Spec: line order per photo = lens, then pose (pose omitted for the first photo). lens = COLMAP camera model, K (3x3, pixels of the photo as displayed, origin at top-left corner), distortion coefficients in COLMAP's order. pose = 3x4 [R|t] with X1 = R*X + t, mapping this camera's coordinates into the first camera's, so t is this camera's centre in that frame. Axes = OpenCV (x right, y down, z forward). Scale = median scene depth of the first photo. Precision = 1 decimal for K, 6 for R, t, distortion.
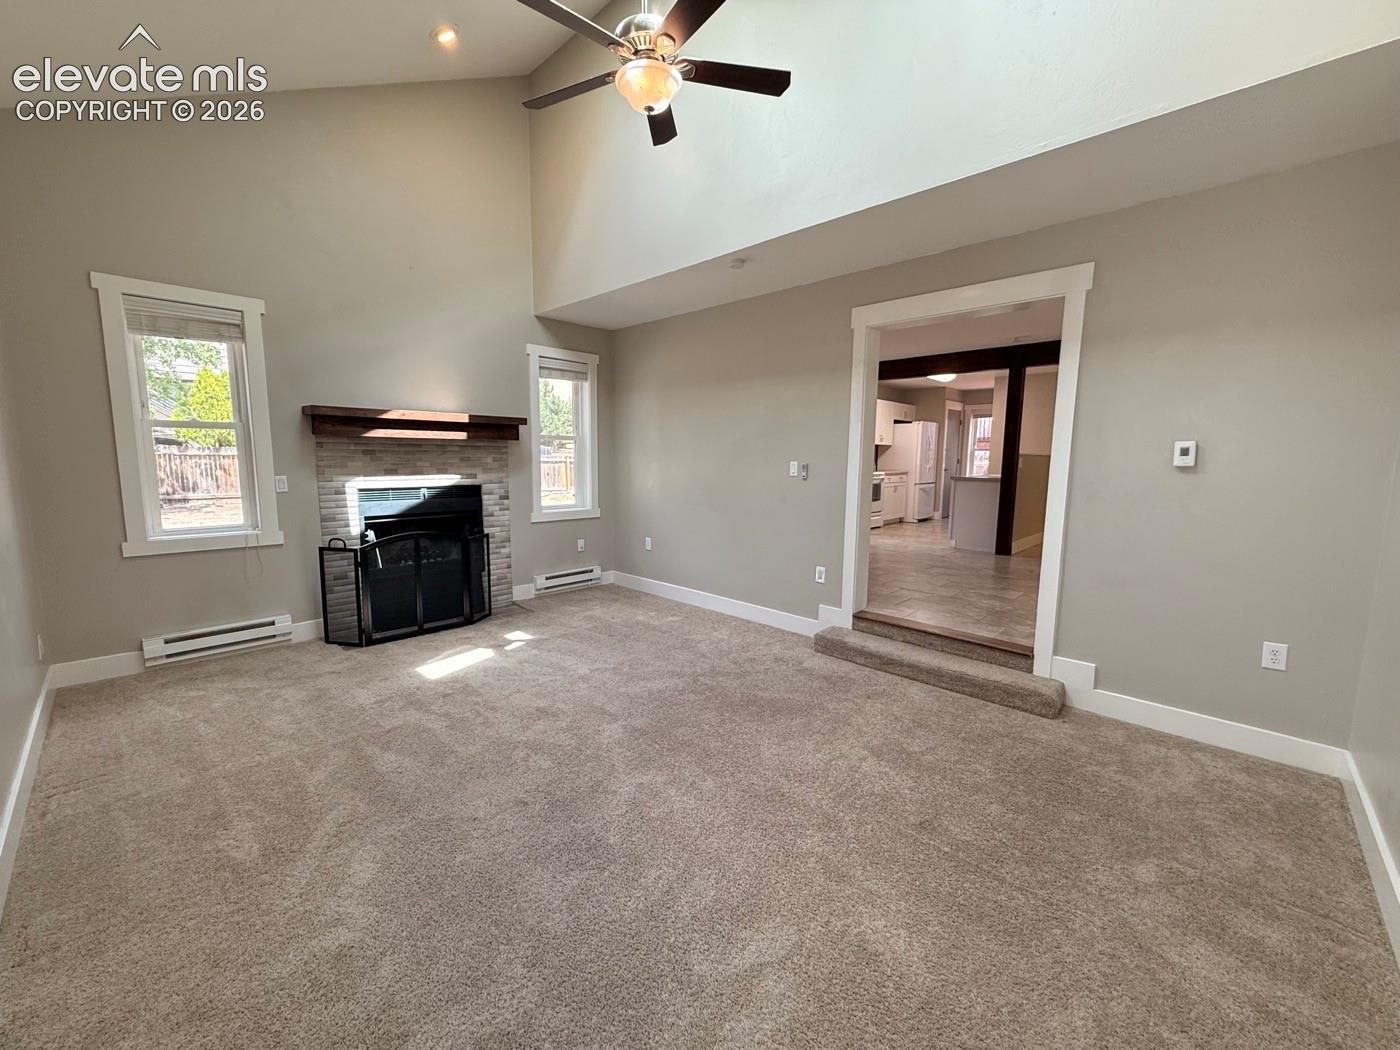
lens RADIAL K [[562.8, 0, 694.6], [0, 562.8, 525.2], [0, 0, 1]] dist [0.000246, -0.000422]
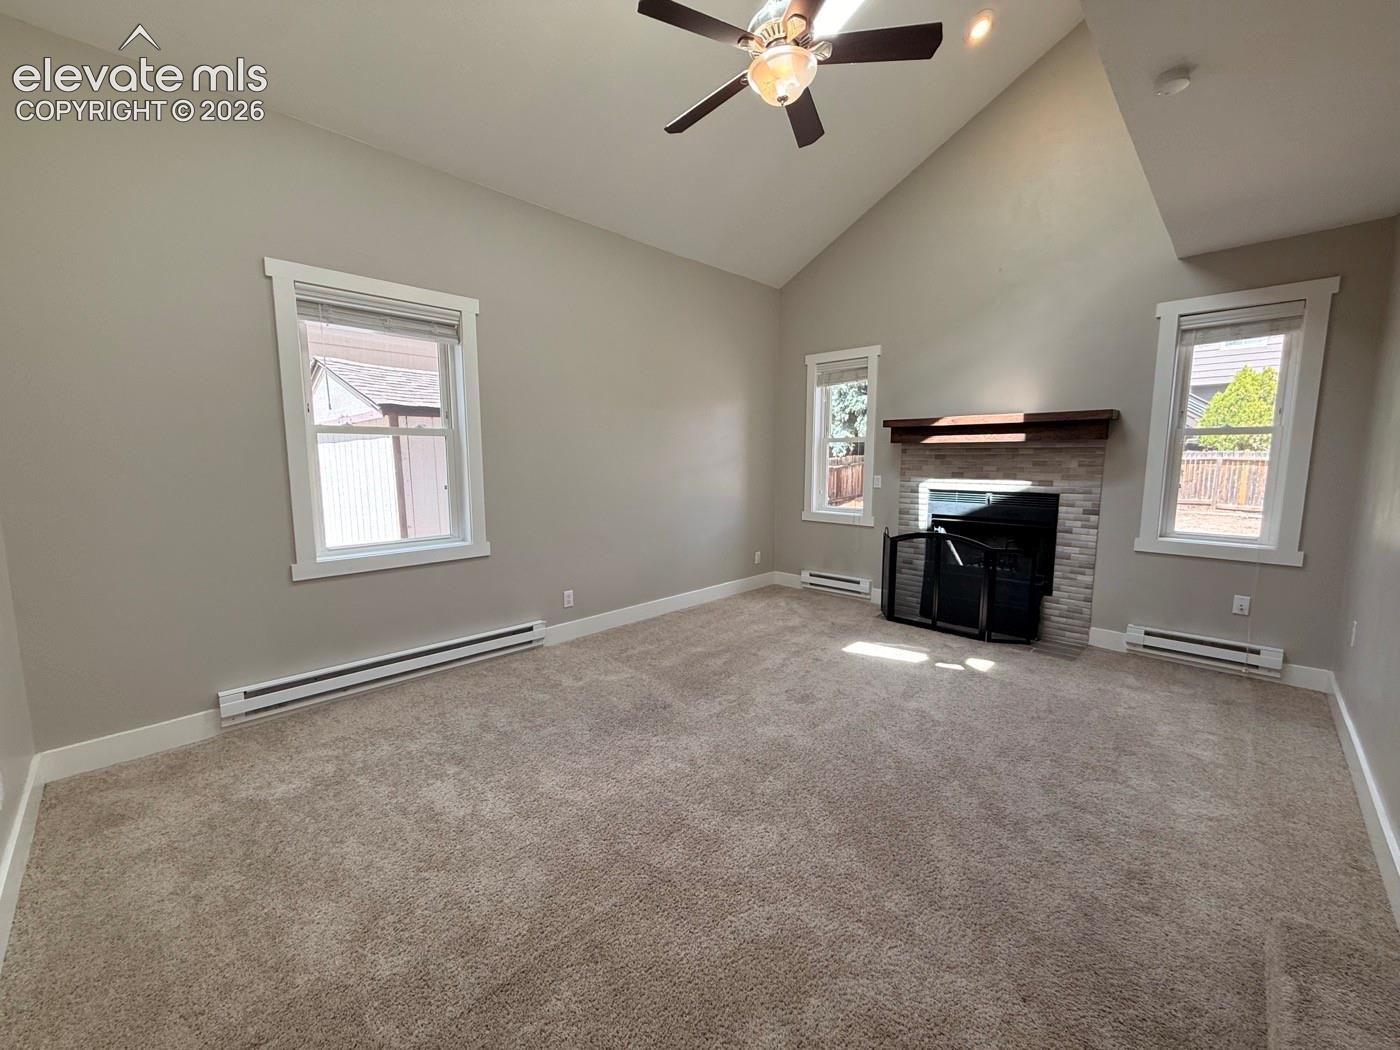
lens RADIAL K [[562.8, 0, 692.5], [0, 562.8, 526.2], [0, 0, 1]] dist [0.000246, -0.000422]
pose [[-0.012499, 0.113821, -0.993423, 0.523524], [-0.121166, 0.986007, 0.114496, -0.060214], [0.992554, 0.121800, 0.001467, 0.507888]]
